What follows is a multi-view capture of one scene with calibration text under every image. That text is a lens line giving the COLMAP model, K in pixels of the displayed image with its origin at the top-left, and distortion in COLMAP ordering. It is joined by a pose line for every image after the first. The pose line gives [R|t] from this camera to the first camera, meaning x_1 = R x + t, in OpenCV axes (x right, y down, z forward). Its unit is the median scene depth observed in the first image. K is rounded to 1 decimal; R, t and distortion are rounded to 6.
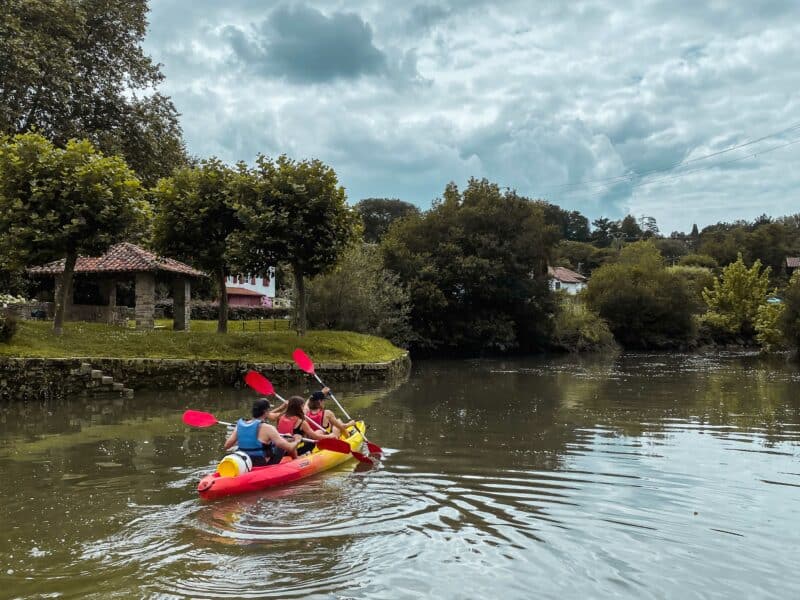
lens RADIAL K [[638.4, 0, 400.0], [0, 638.4, 300.0], [0, 0, 1]] dist [0.106132, -0.181602]
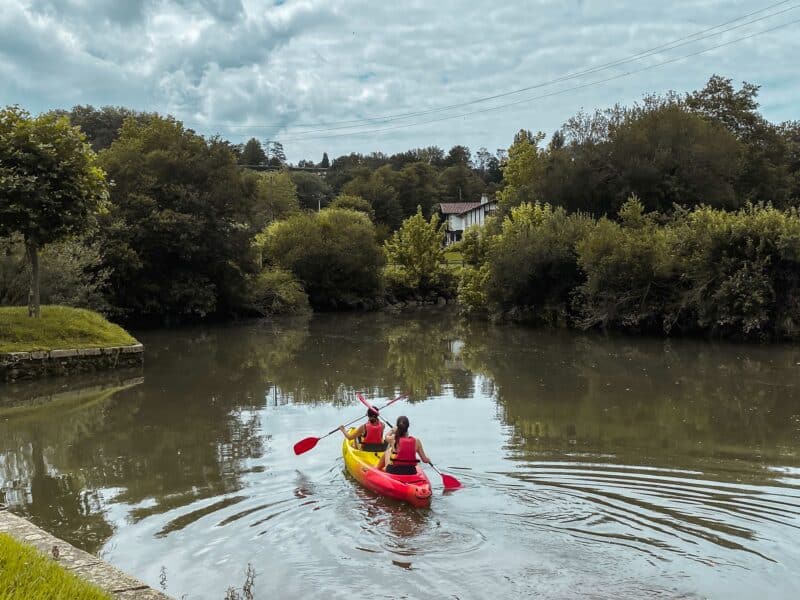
lens RADIAL K [[638.4, 0, 400.0], [0, 638.4, 300.0], [0, 0, 1]] dist [0.106132, -0.181602]
pose [[0.950558, -0.008542, 0.310430, 0.164683], [-0.000629, 0.999567, 0.029430, 0.032375], [-0.310547, -0.028171, 0.950141, 0.083169]]
